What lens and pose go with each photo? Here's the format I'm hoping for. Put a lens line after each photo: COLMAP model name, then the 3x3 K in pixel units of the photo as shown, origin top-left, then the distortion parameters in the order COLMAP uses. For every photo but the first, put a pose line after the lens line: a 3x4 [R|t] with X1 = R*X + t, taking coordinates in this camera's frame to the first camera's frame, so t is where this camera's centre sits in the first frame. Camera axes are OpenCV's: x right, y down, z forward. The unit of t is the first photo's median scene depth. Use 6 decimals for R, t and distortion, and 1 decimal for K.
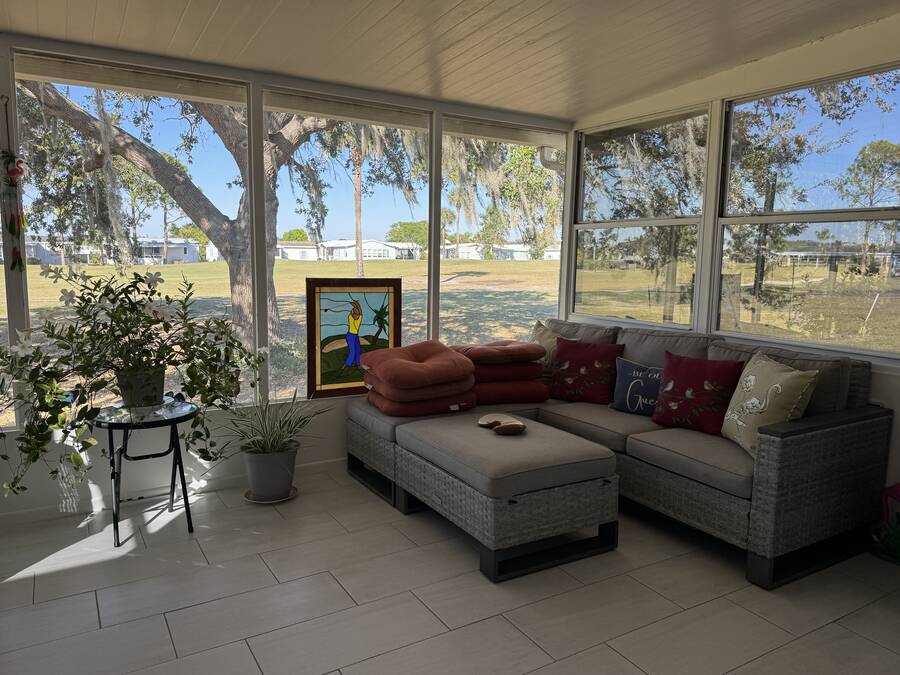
lens RADIAL K [[653.9, 0, 450.0], [0, 653.9, 337.5], [0, 0, 1]] dist [0.053925, -0.061042]
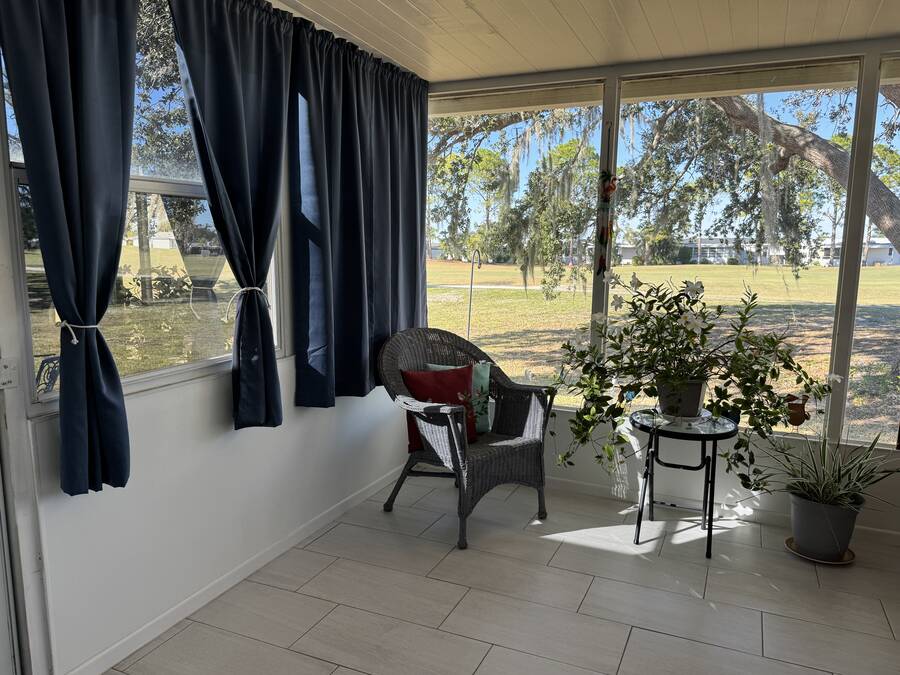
lens RADIAL K [[653.9, 0, 450.0], [0, 653.9, 337.5], [0, 0, 1]] dist [0.053925, -0.061042]
pose [[0.567310, 0.105757, -0.816685, 0.122734], [-0.107094, 0.992772, 0.054166, -0.025879], [0.816511, 0.056733, 0.574536, 0.129713]]
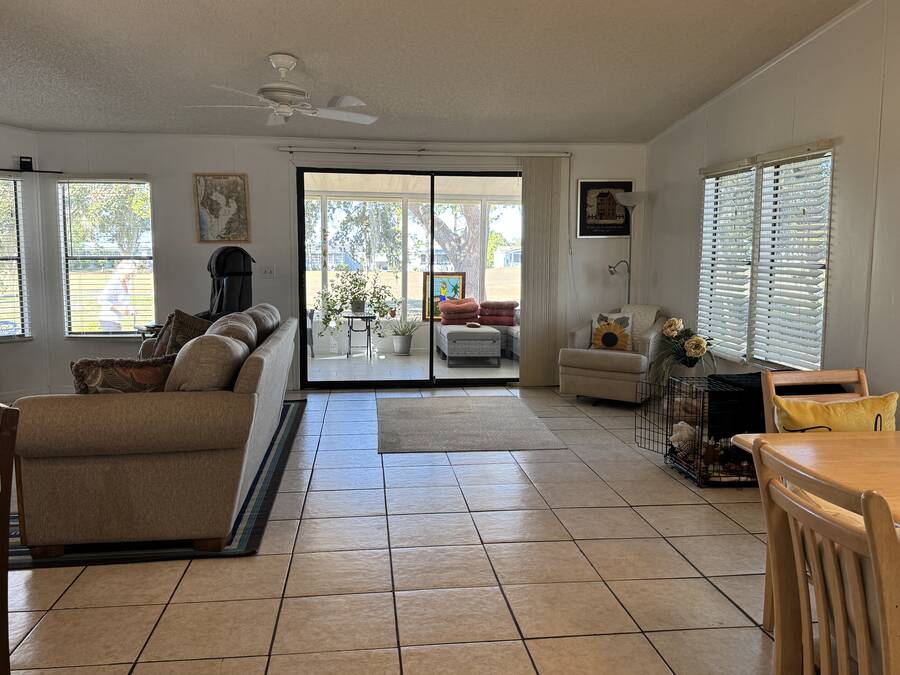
lens RADIAL K [[757.4, 0, 450.0], [0, 757.4, 337.5], [0, 0, 1]] dist [0.005149, -0.000271]
pose [[0.912735, 0.037398, -0.406836, 1.177564], [-0.047090, 0.998795, -0.013833, 0.216922], [0.405828, 0.031783, 0.913396, -1.755389]]
